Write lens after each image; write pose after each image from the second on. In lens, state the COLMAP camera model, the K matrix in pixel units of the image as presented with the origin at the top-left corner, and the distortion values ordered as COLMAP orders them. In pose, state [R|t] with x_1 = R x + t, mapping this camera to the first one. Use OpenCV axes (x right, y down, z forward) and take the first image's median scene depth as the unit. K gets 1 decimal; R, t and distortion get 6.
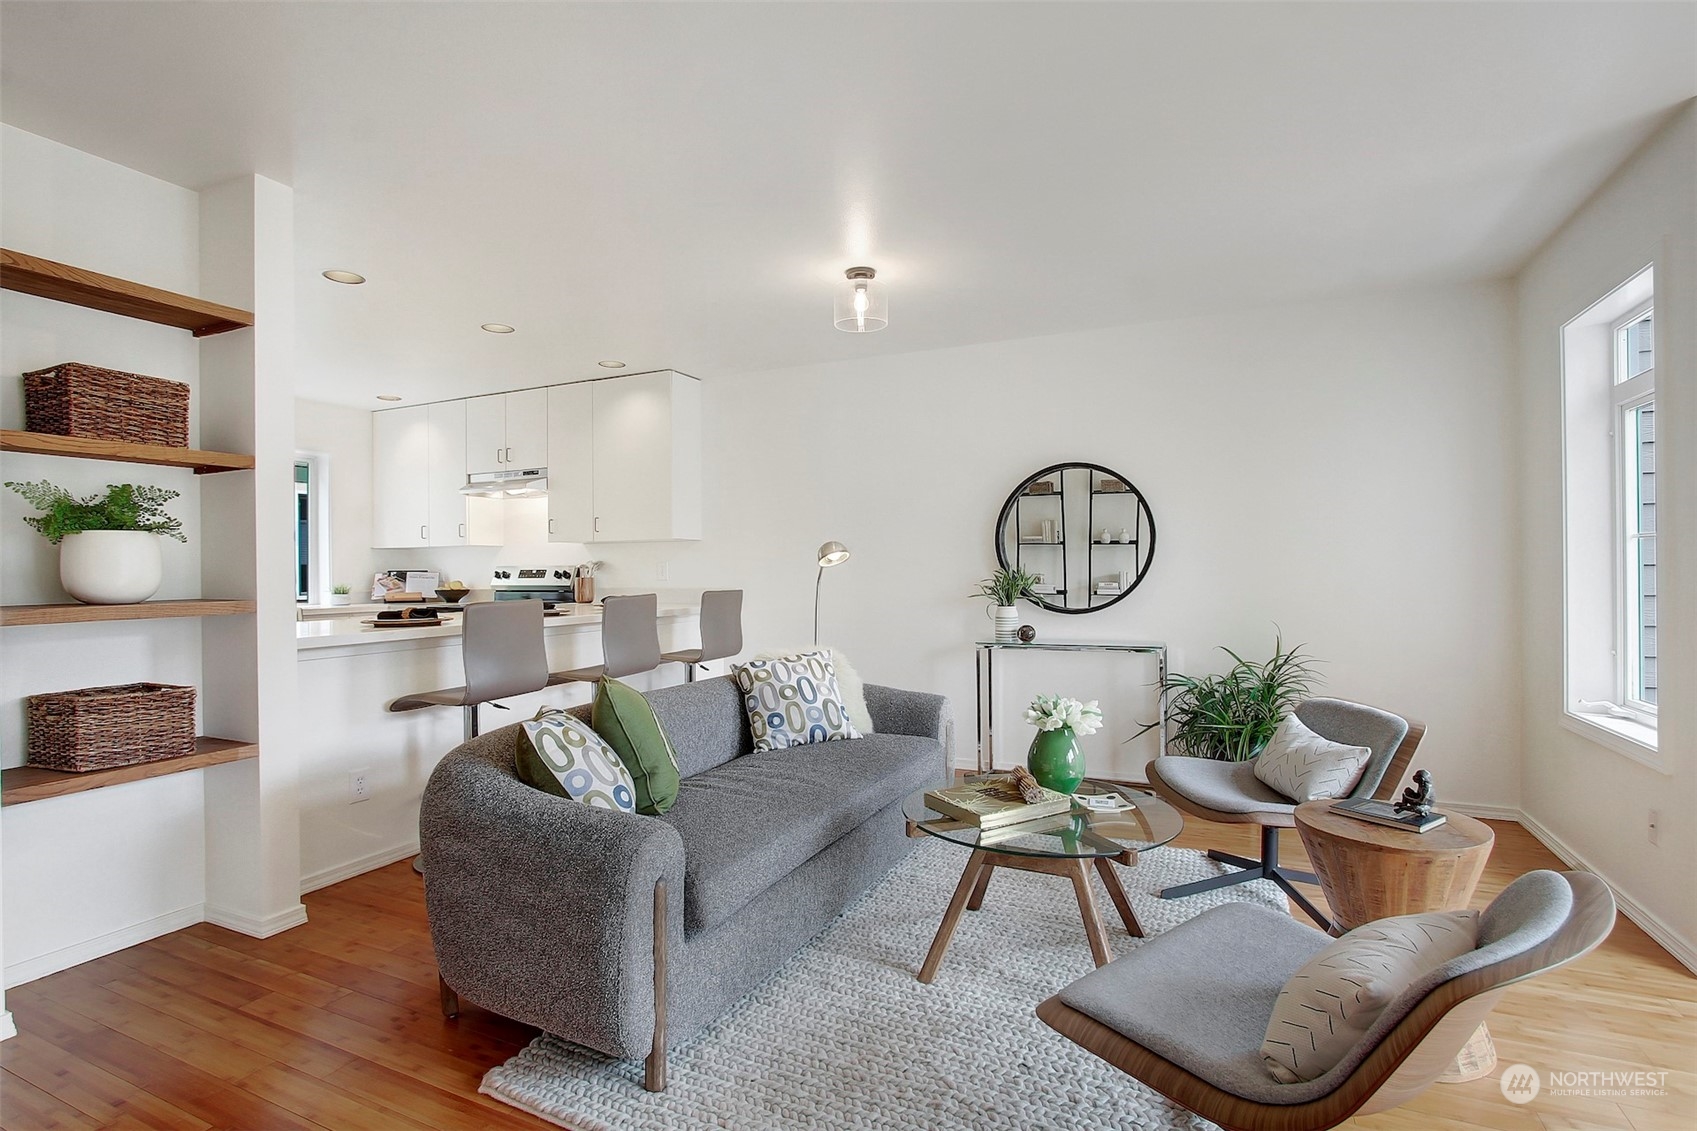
lens RADIAL K [[808.2, 0, 861.3], [0, 808.2, 565.1], [0, 0, 1]] dist [-0.018025, 0.001897]
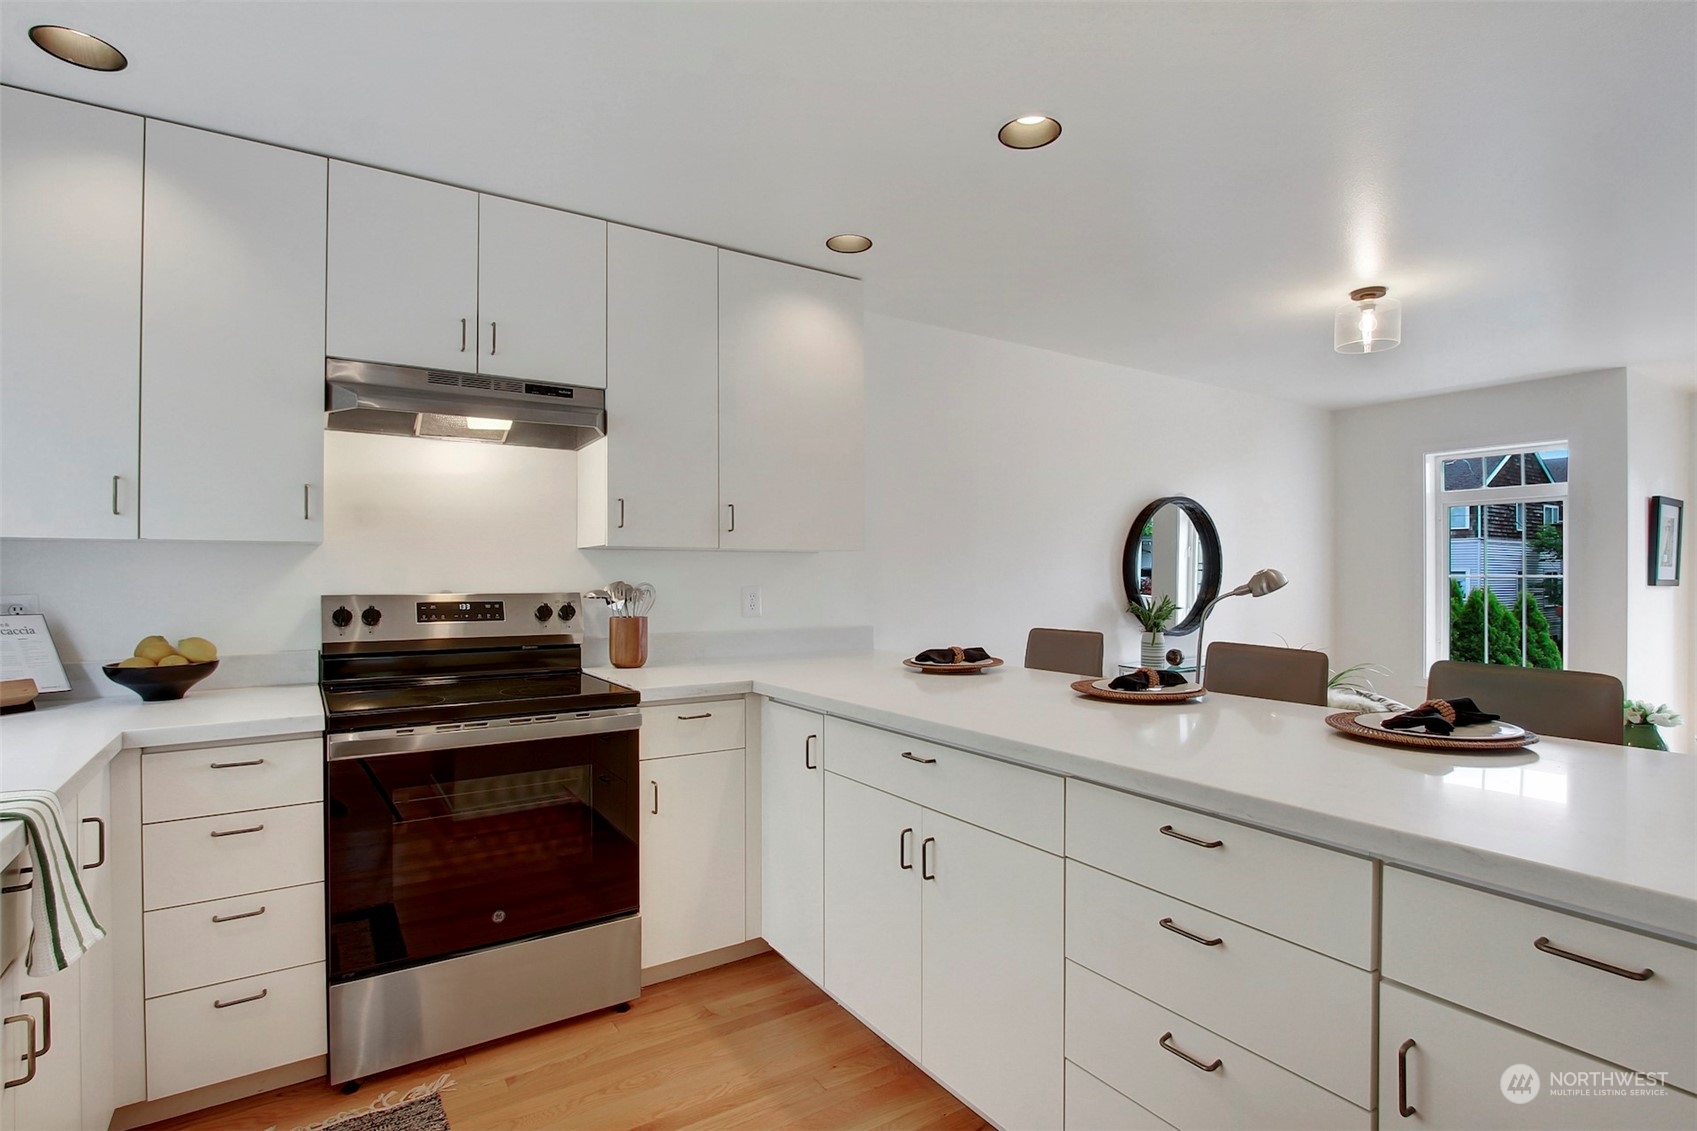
lens RADIAL K [[808.2, 0, 863.1], [0, 808.2, 566.3], [0, 0, 1]] dist [-0.018025, 0.001897]
pose [[0.550536, 0.016823, 0.834642, -0.991718], [-0.011824, 0.999854, -0.012353, -0.017050], [-0.834727, -0.003068, 0.550655, 0.867004]]
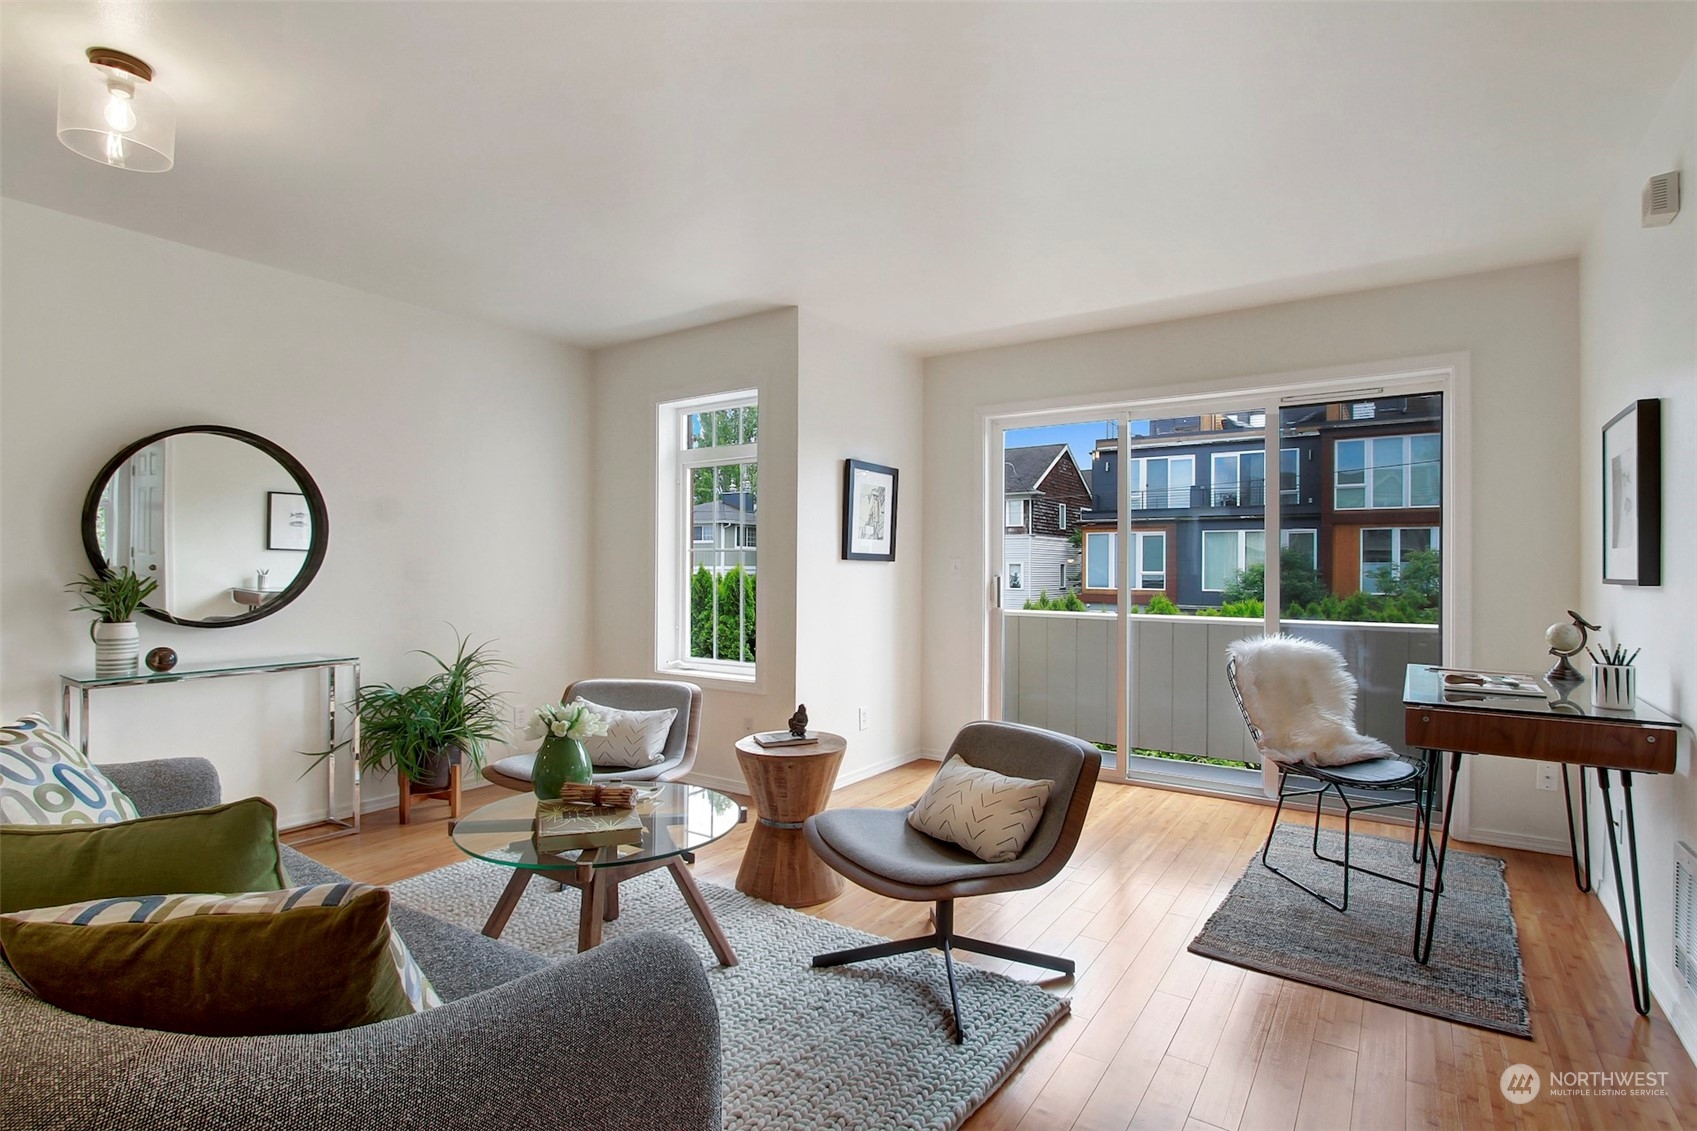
lens RADIAL K [[844.0, 0, 850.3], [0, 844.0, 567.5], [0, 0, 1]] dist [-0.017830, 0.001080]
pose [[0.161792, 0.008625, 0.986787, -0.450004], [-0.012422, 0.999900, -0.006703, 0.002607], [-0.986747, -0.011173, 0.161883, 0.332556]]
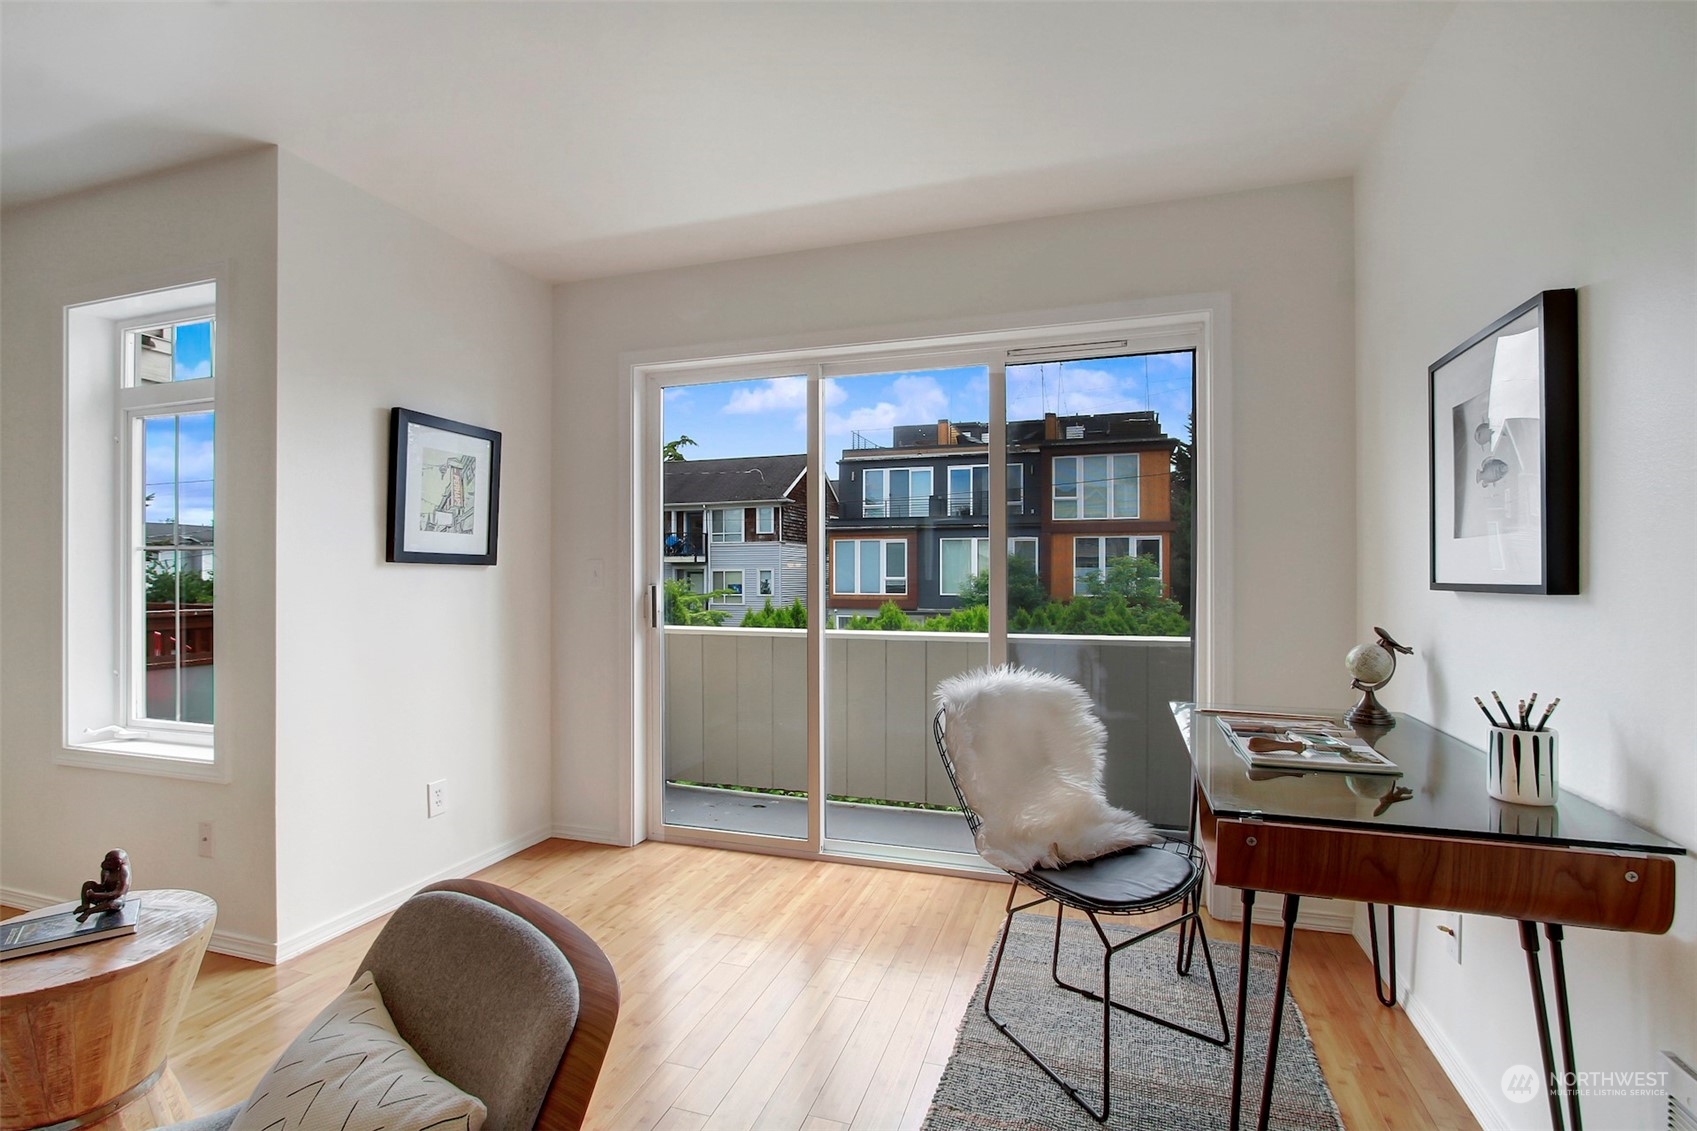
lens RADIAL K [[808.2, 0, 825.2], [0, 808.2, 574.0], [0, 0, 1]] dist [-0.018025, 0.001897]
pose [[-0.088359, 0.009107, 0.996047, -0.054730], [-0.004133, 0.999946, -0.009509, 0.000043], [-0.996080, -0.004957, -0.088317, 0.205011]]
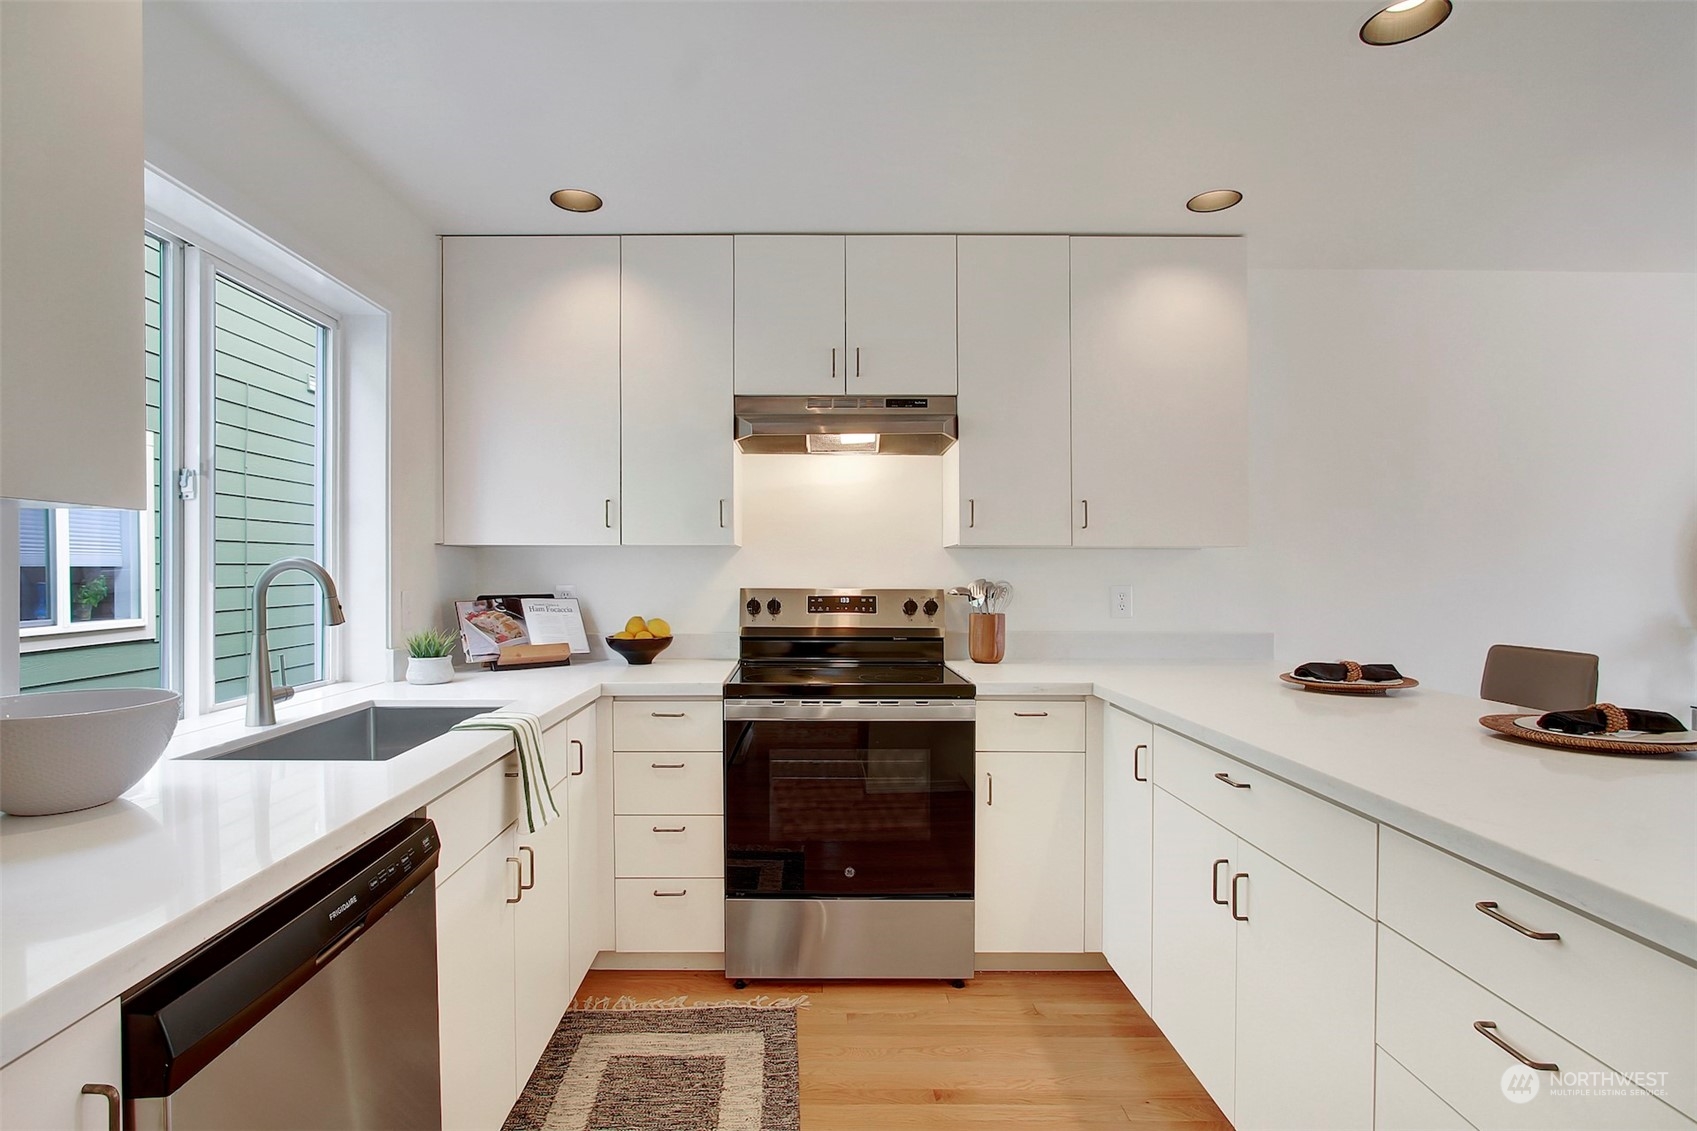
lens RADIAL K [[844.0, 0, 832.1], [0, 844.0, 570.3], [0, 0, 1]] dist [-0.017830, 0.001080]
pose [[0.921697, 0.012615, 0.387705, -0.936498], [-0.014961, 0.999883, 0.003032, -0.018253], [-0.387621, -0.008594, 0.921779, 0.779213]]
